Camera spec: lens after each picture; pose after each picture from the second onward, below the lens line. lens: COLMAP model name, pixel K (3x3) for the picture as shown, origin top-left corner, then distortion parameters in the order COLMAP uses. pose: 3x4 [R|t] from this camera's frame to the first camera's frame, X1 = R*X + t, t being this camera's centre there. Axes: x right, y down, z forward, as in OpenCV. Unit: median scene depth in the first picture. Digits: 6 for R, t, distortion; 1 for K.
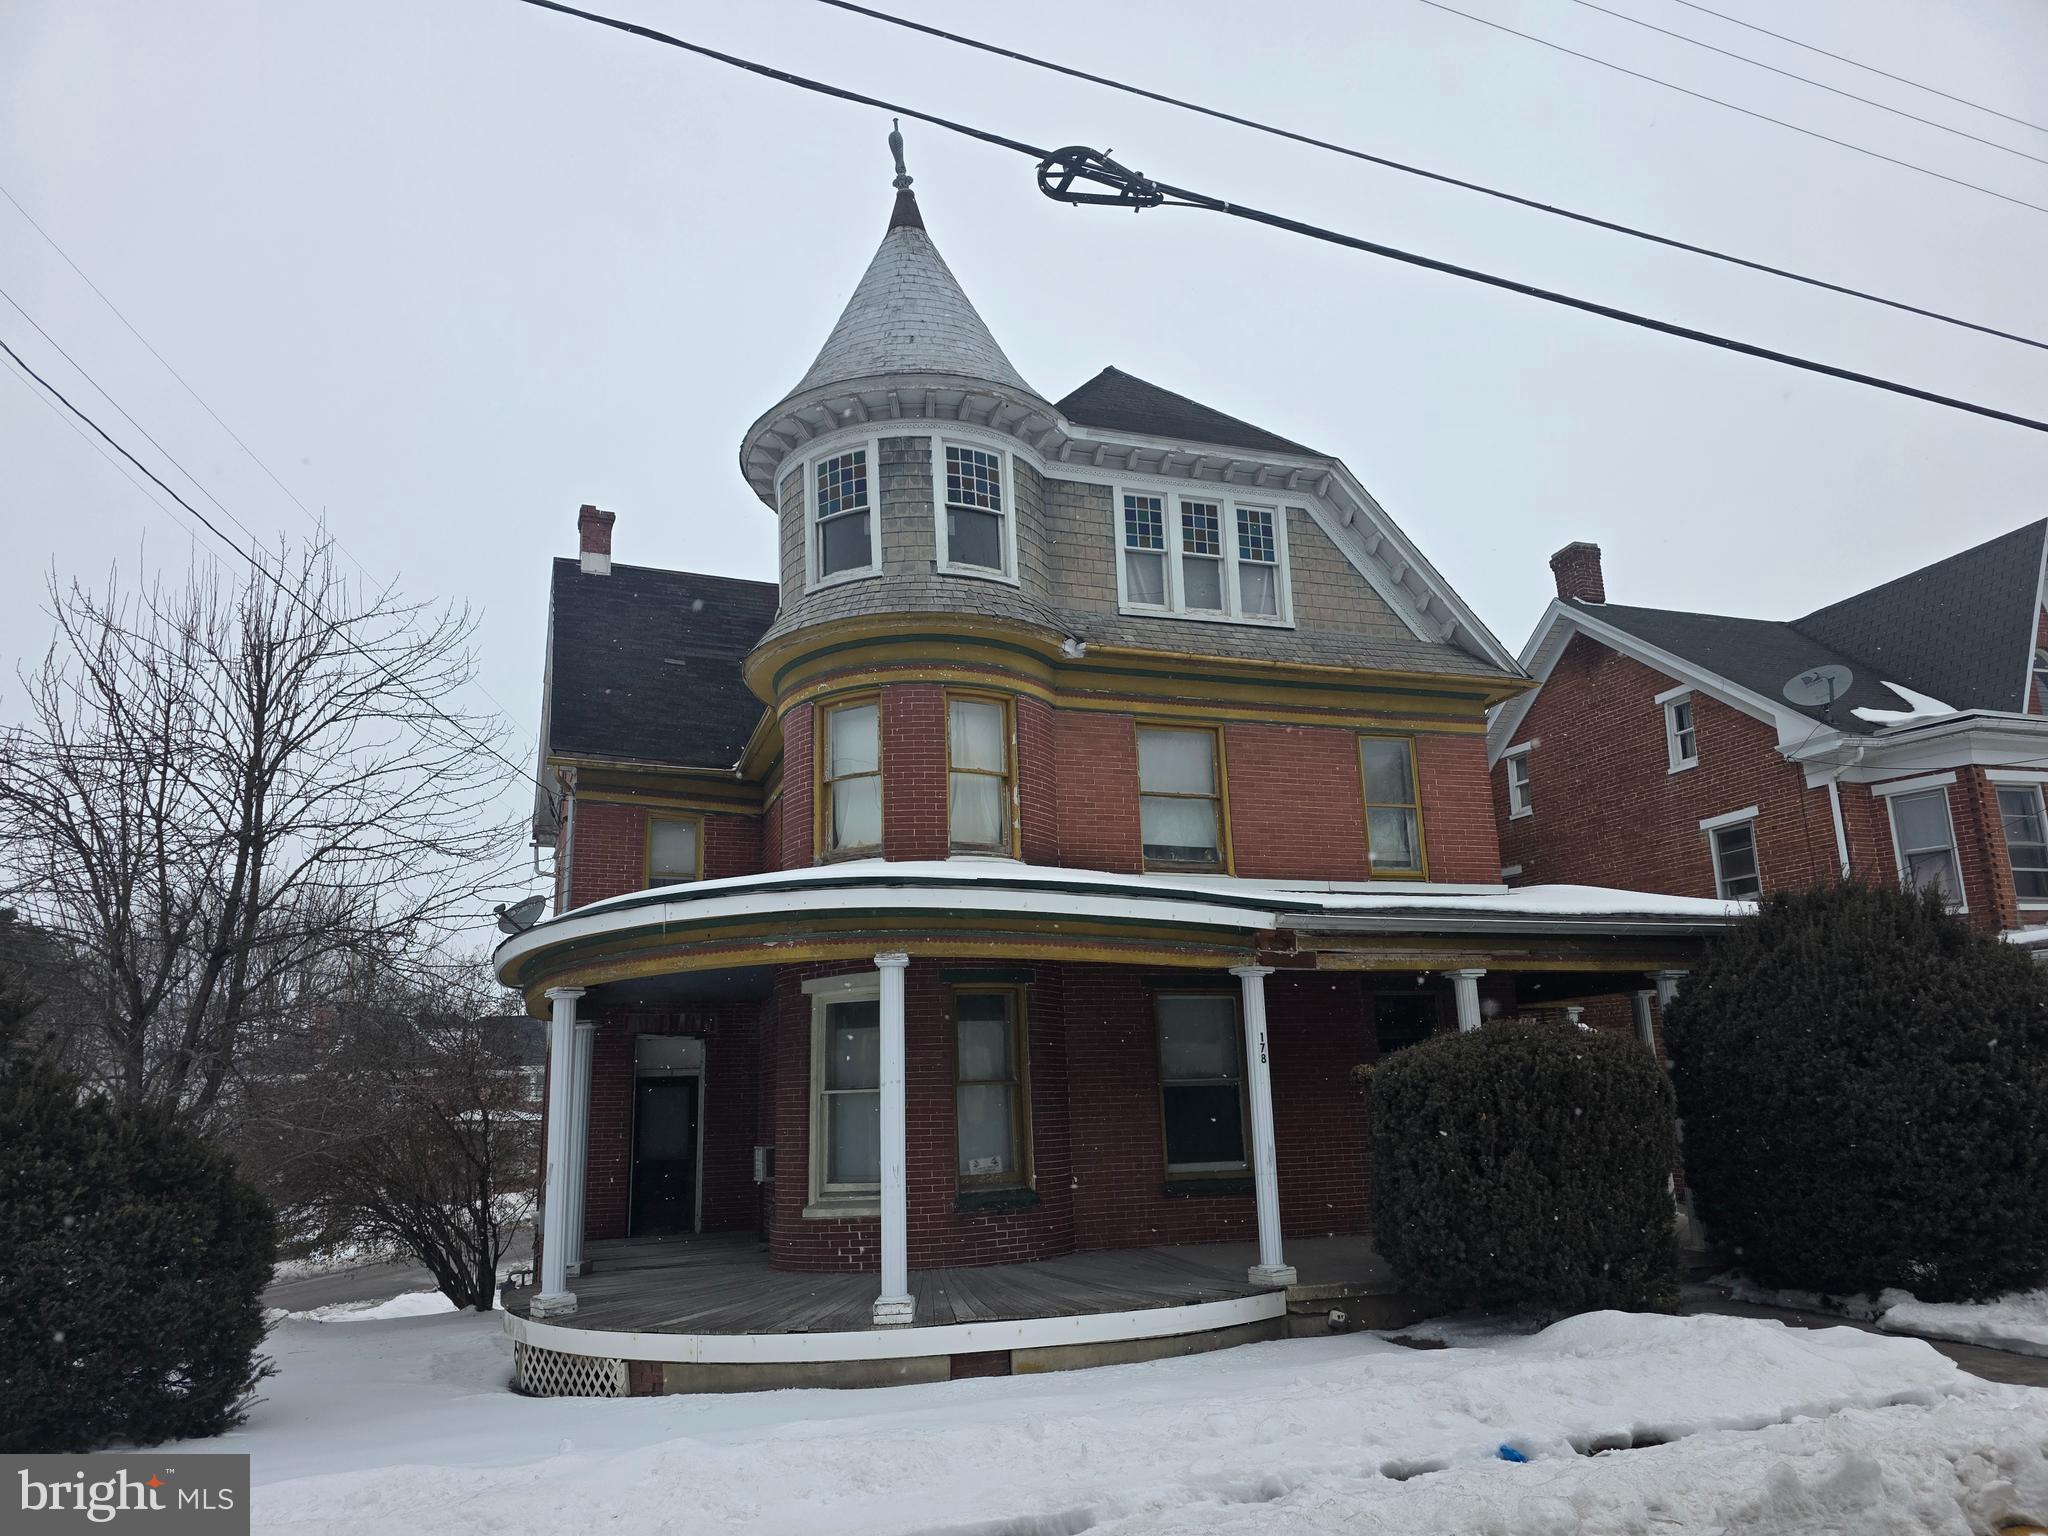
lens RADIAL K [[1382.8, 0, 1015.8], [0, 1382.8, 790.1], [0, 0, 1]] dist [0.051179, -0.045241]
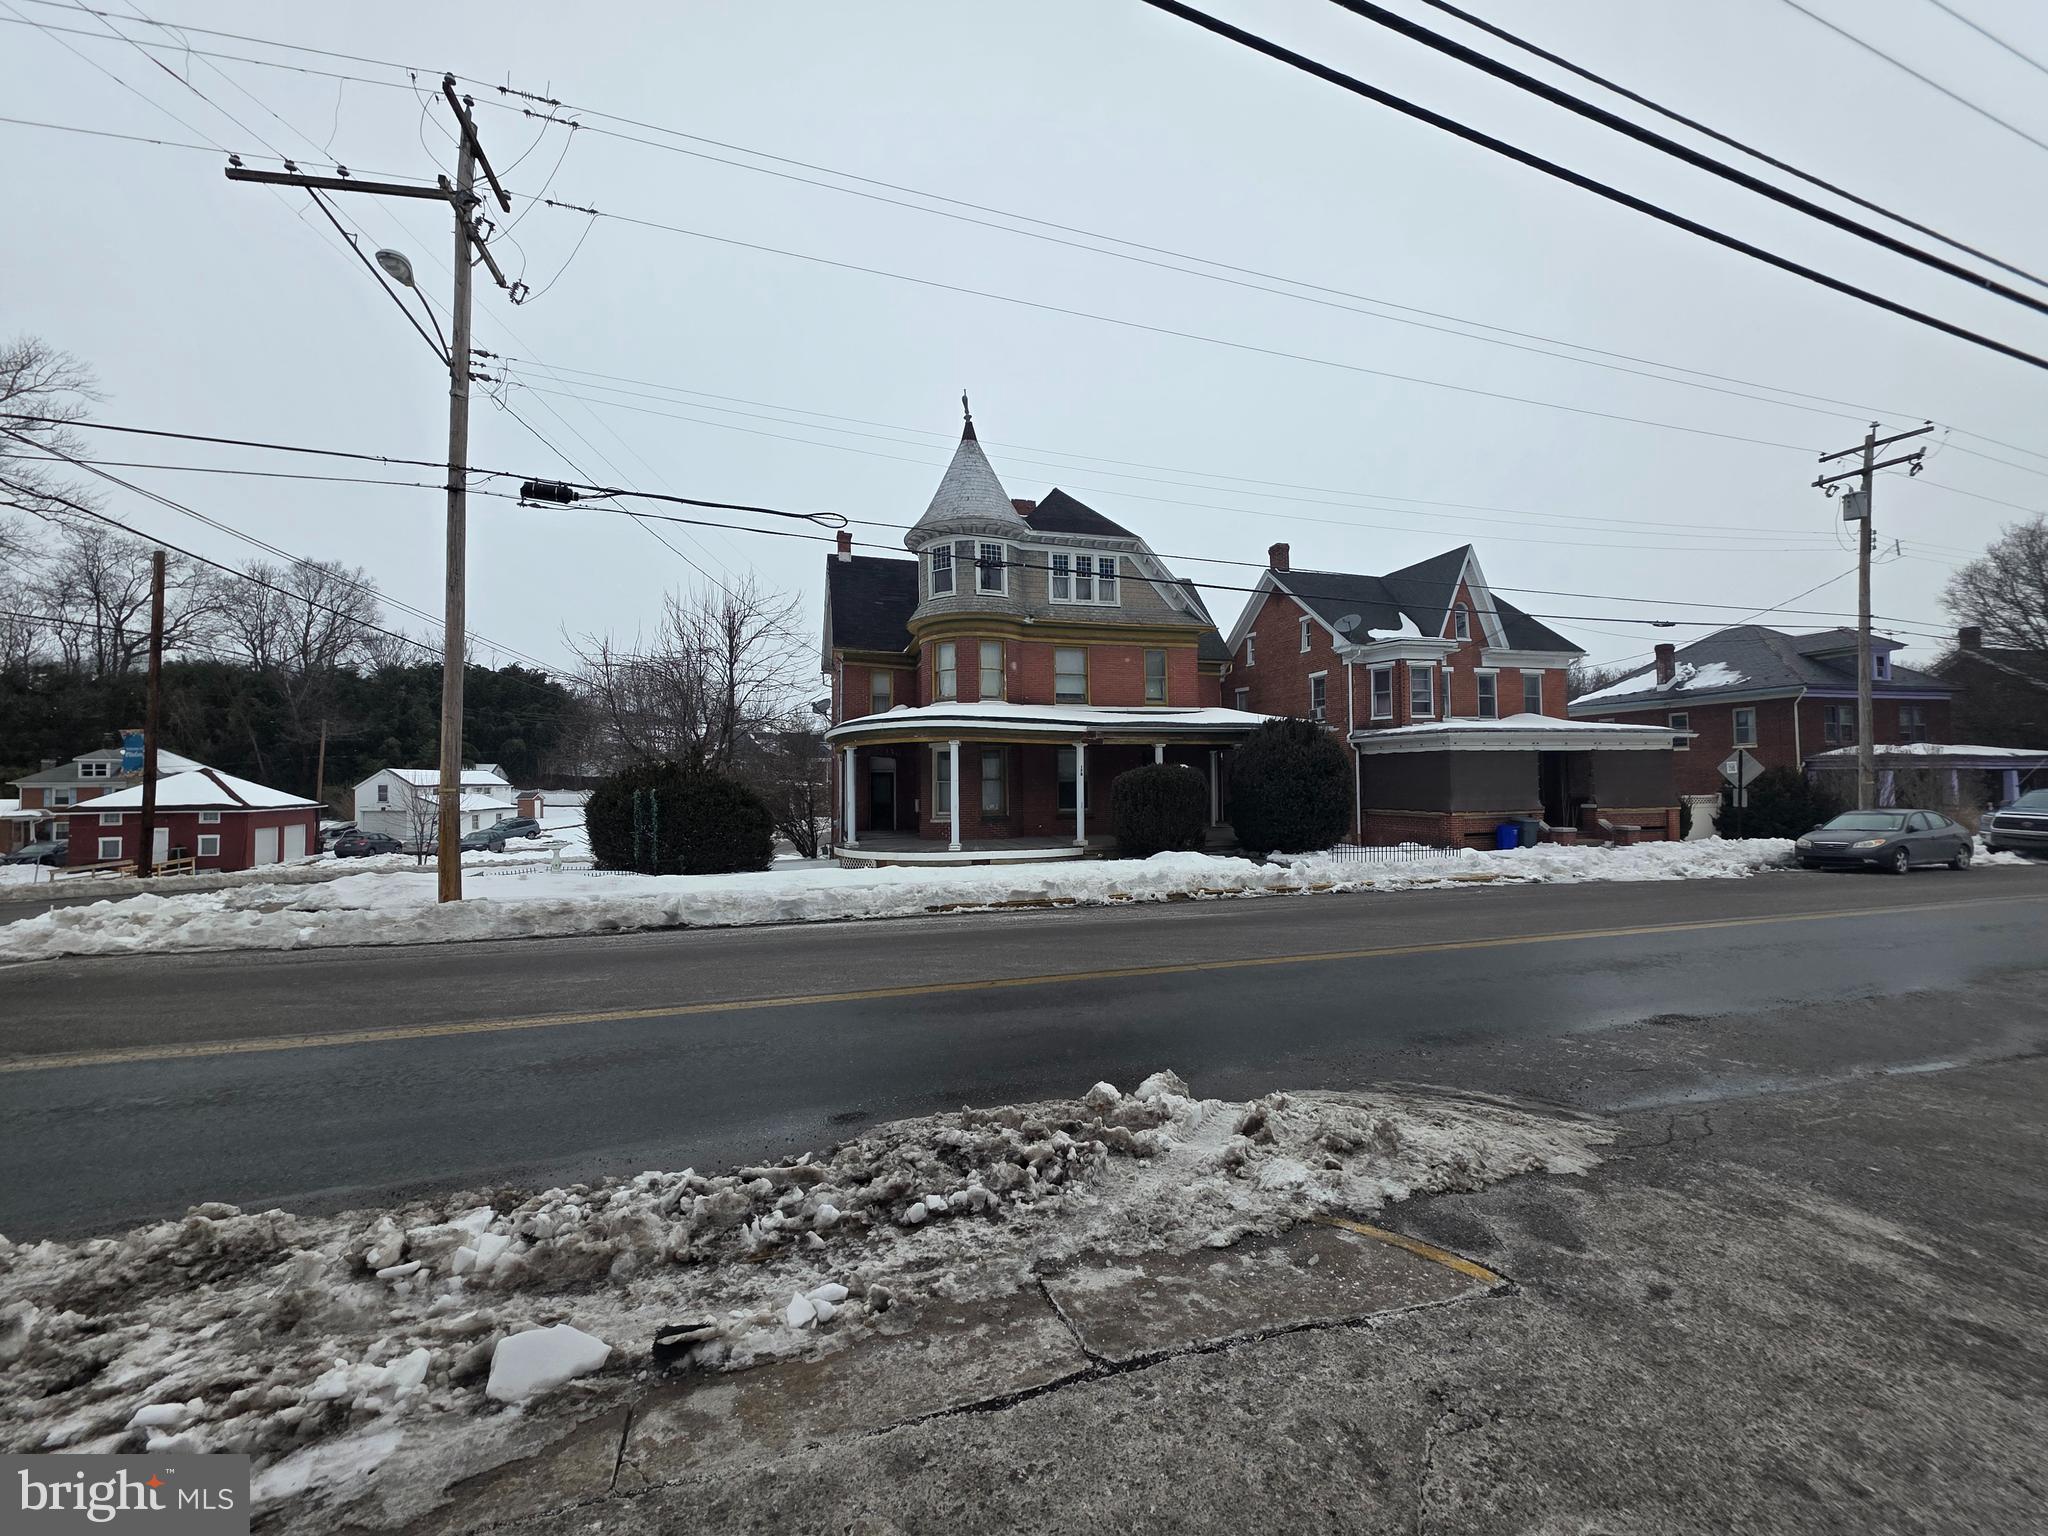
lens RADIAL K [[820.0, 0, 1019.1], [0, 820.0, 760.9], [0, 0, 1]] dist [-0.003207, 0.001601]
pose [[0.997696, 0.019211, -0.065072, 0.136287], [-0.006005, 0.980315, 0.197350, -0.154559], [0.067583, -0.196504, 0.978171, -0.622135]]
